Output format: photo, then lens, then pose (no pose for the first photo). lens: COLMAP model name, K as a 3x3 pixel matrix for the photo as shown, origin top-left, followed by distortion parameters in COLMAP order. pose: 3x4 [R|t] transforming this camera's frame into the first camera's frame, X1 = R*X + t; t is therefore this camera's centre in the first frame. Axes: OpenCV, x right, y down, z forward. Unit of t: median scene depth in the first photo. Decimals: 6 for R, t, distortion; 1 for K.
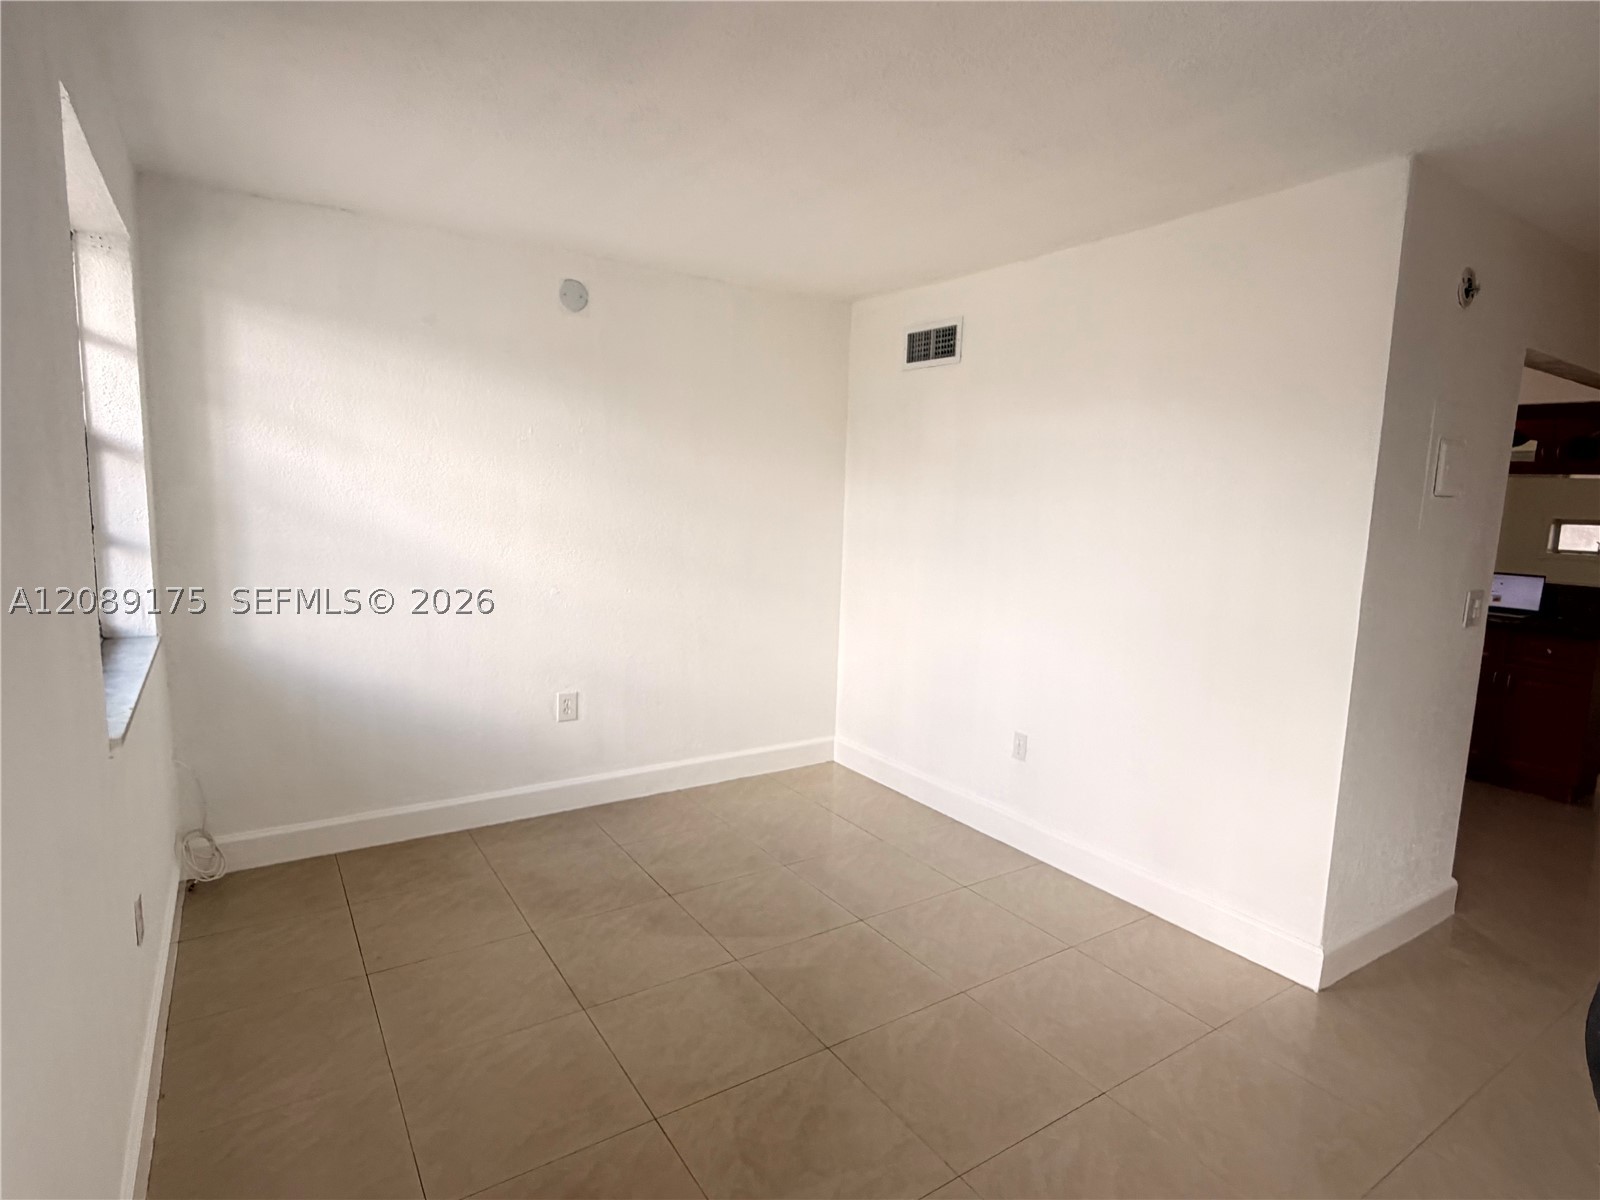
lens RADIAL K [[845.0, 0, 800.3], [0, 845.0, 605.5], [0, 0, 1]] dist [0.000472, 0.001331]
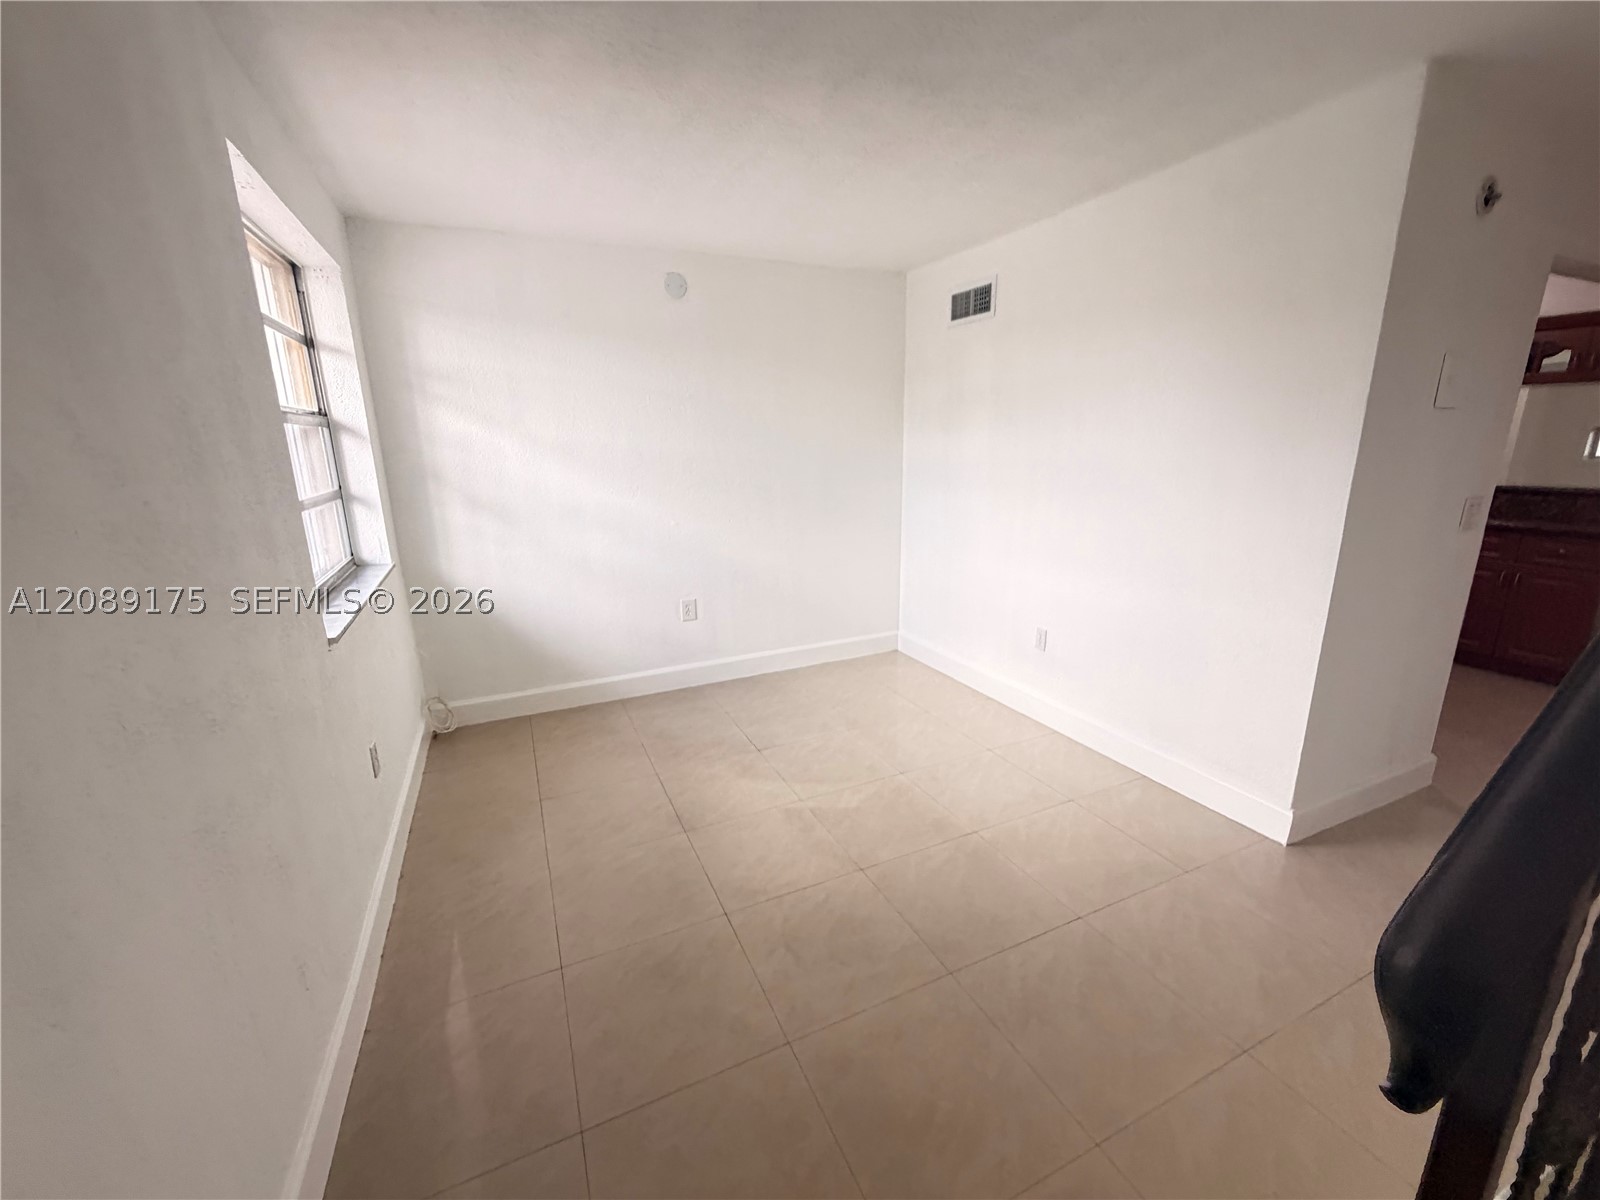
lens RADIAL K [[641.6, 0, 797.5], [0, 641.6, 604.7], [0, 0, 1]] dist [0.002098, -0.001097]
pose [[0.986912, -0.009500, -0.160981, 0.070437], [0.028066, 0.993147, 0.113454, 0.001311], [0.158800, -0.116487, 0.980415, 0.042656]]
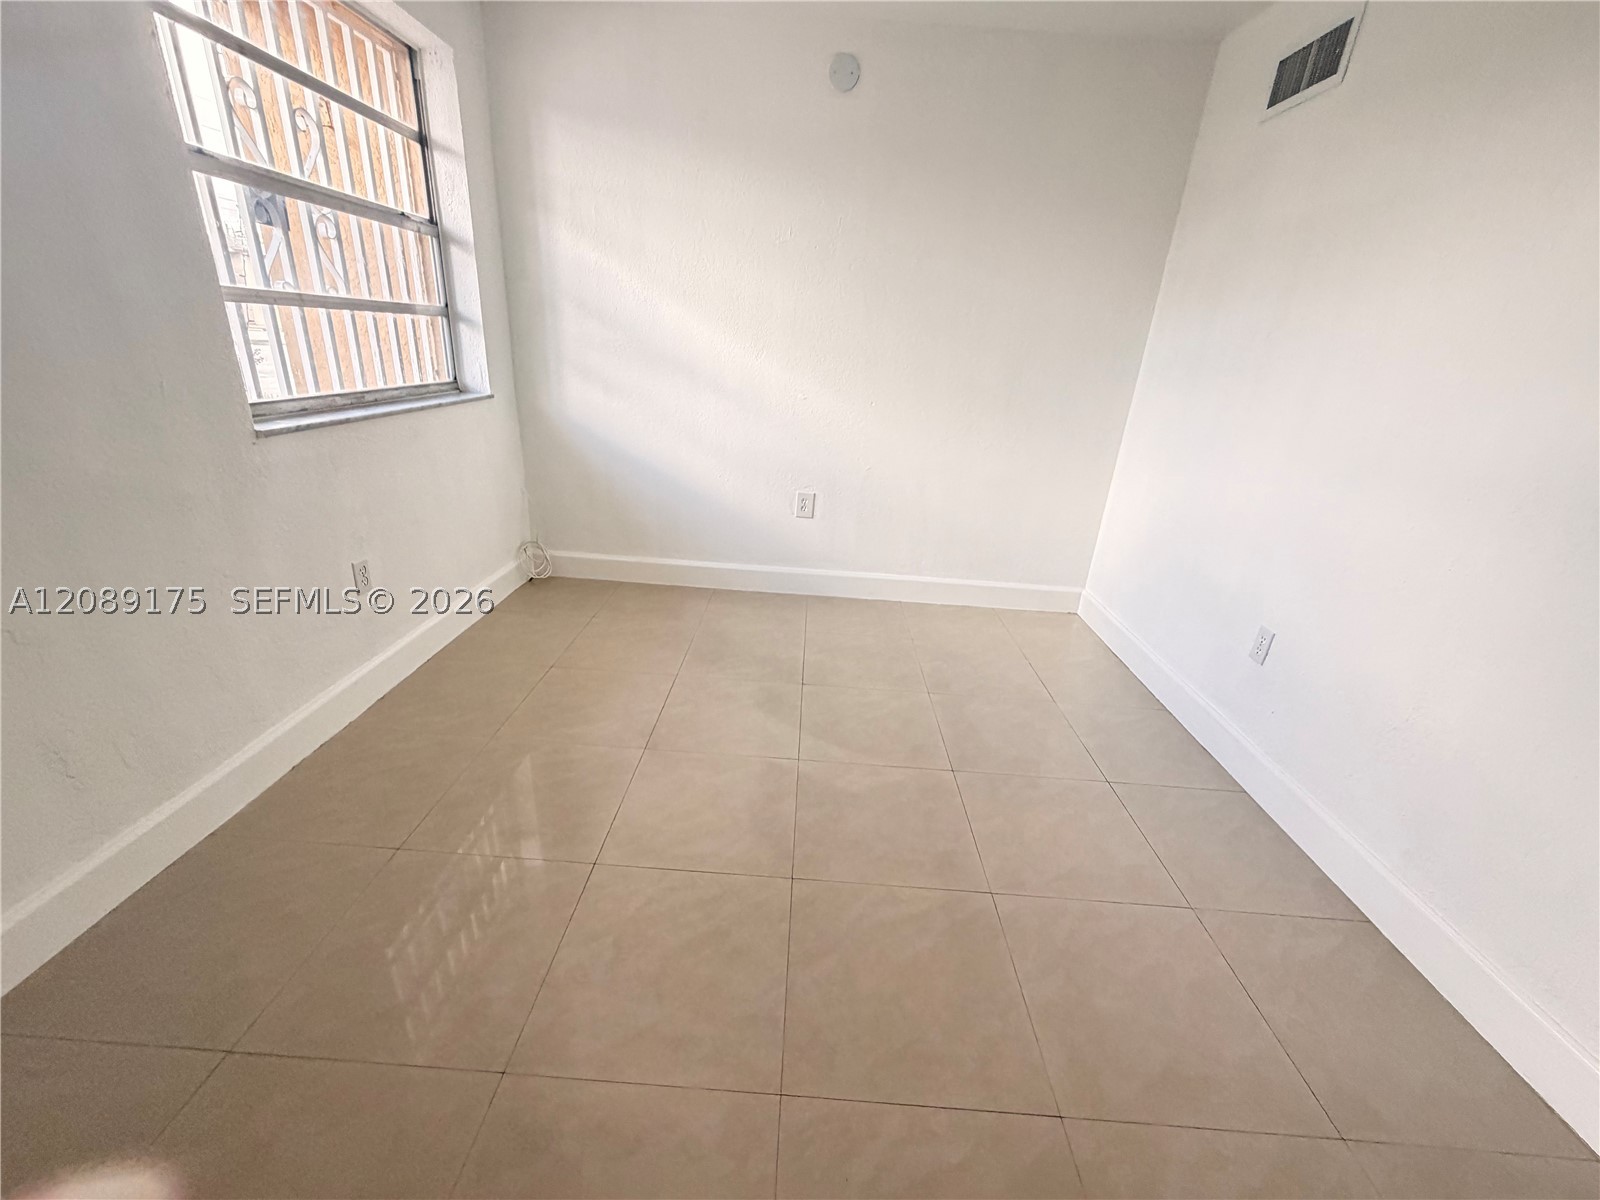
lens RADIAL K [[641.6, 0, 790.7], [0, 641.6, 602.8], [0, 0, 1]] dist [0.002098, -0.001097]
pose [[0.815251, 0.237400, -0.528212, 0.240118], [-0.115191, 0.960363, 0.253838, 0.035986], [0.567536, -0.146096, 0.810283, 0.335960]]
